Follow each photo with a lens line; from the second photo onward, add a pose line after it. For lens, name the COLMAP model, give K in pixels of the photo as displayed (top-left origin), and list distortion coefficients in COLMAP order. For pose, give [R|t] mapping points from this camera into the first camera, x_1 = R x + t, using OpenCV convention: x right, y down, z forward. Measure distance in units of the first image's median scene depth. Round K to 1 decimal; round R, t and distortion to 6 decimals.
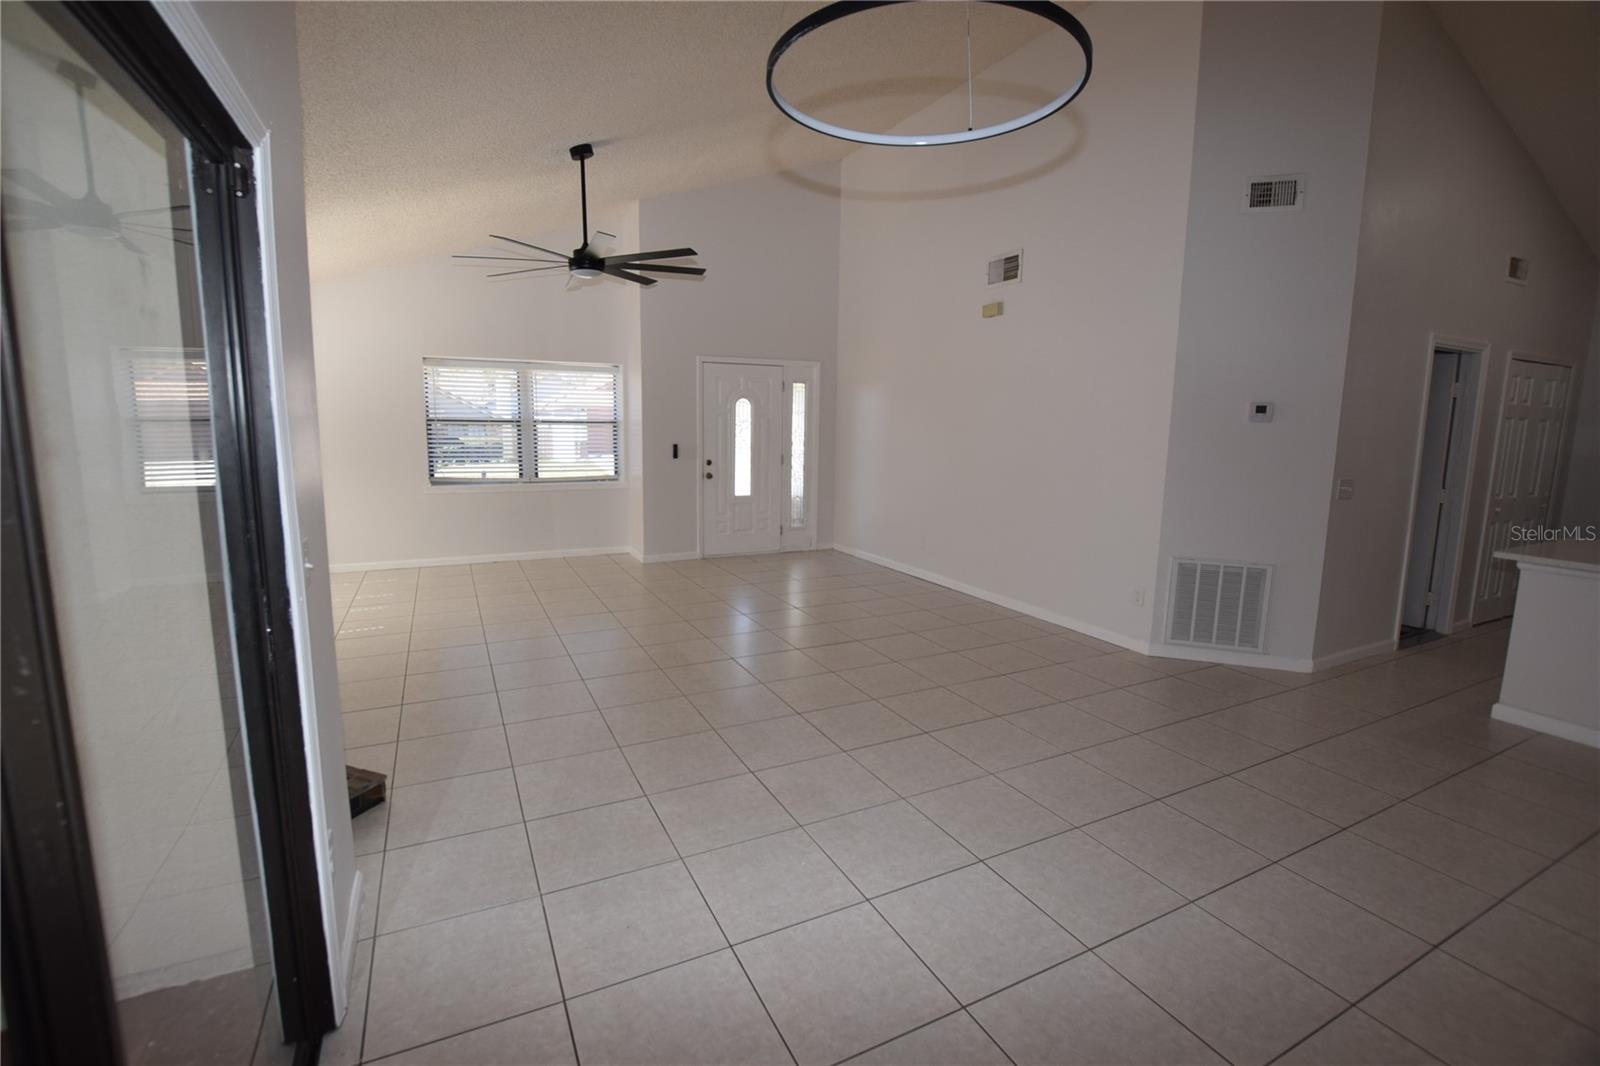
lens RADIAL K [[701.2, 0, 788.5], [0, 701.2, 523.3], [0, 0, 1]] dist [-0.029590, 0.001910]
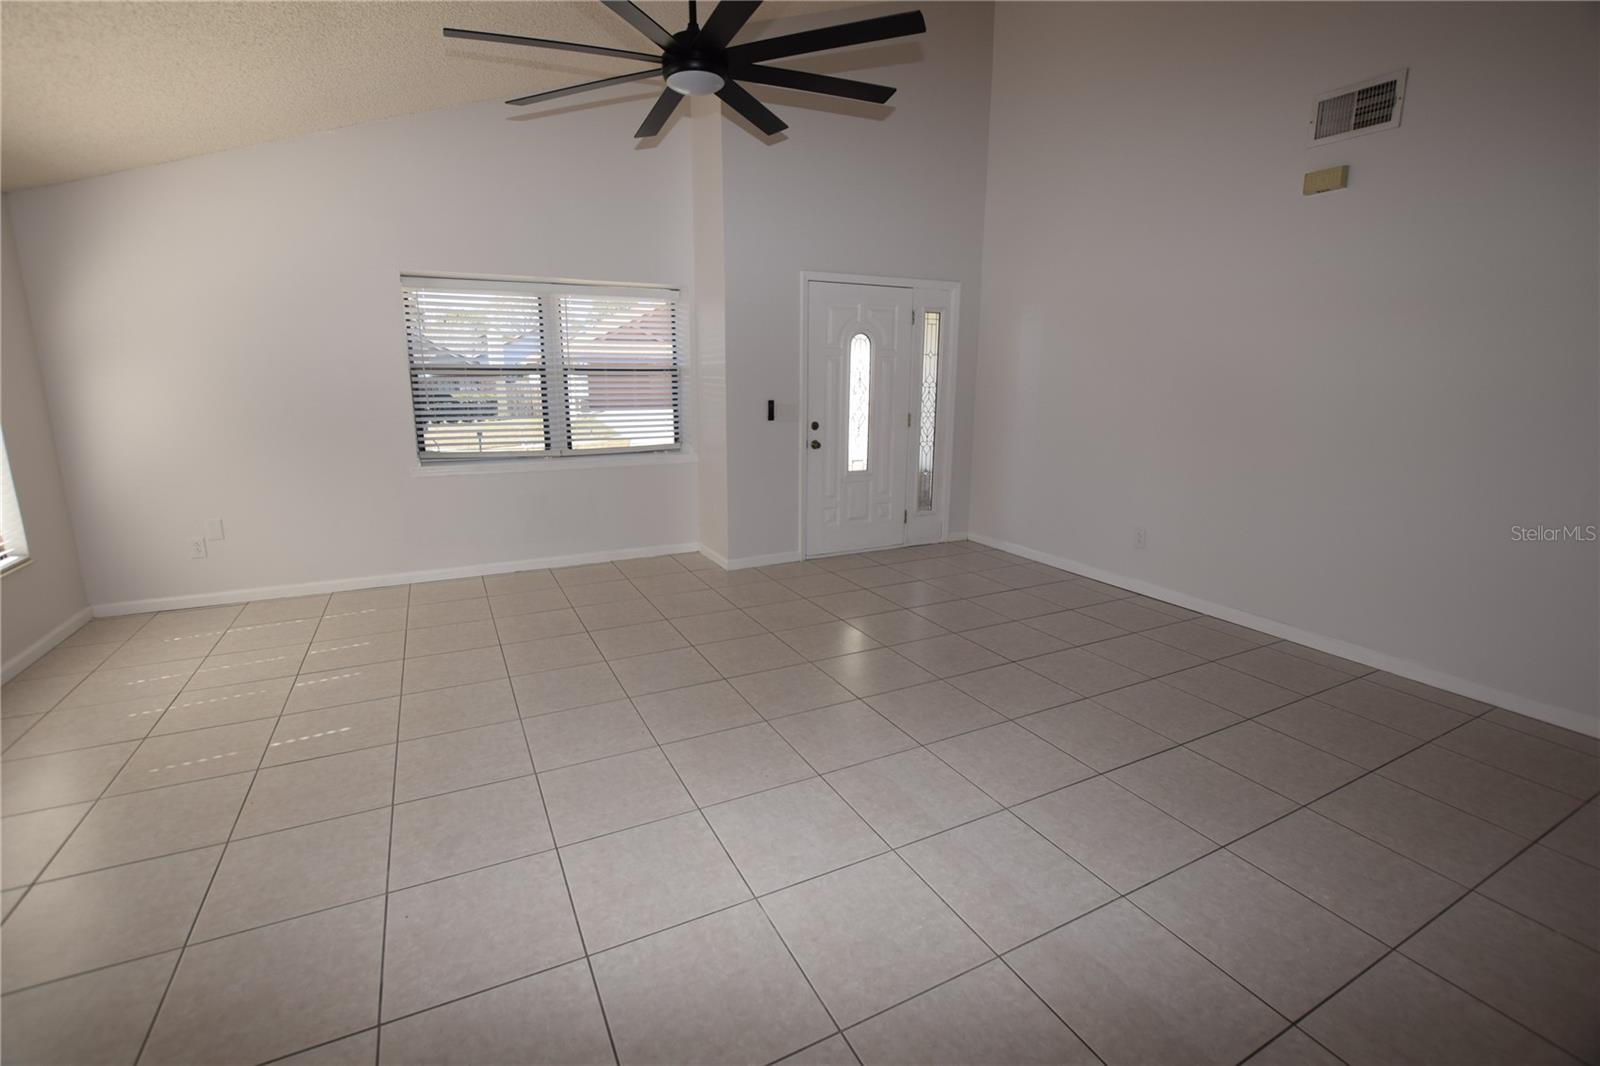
lens RADIAL K [[701.2, 0, 804.3], [0, 701.2, 524.1], [0, 0, 1]] dist [-0.029590, 0.001910]
pose [[0.999830, -0.011552, 0.014357, -0.133277], [0.010541, 0.997587, 0.068624, -0.035524], [-0.015115, -0.068461, 0.997539, 0.280050]]
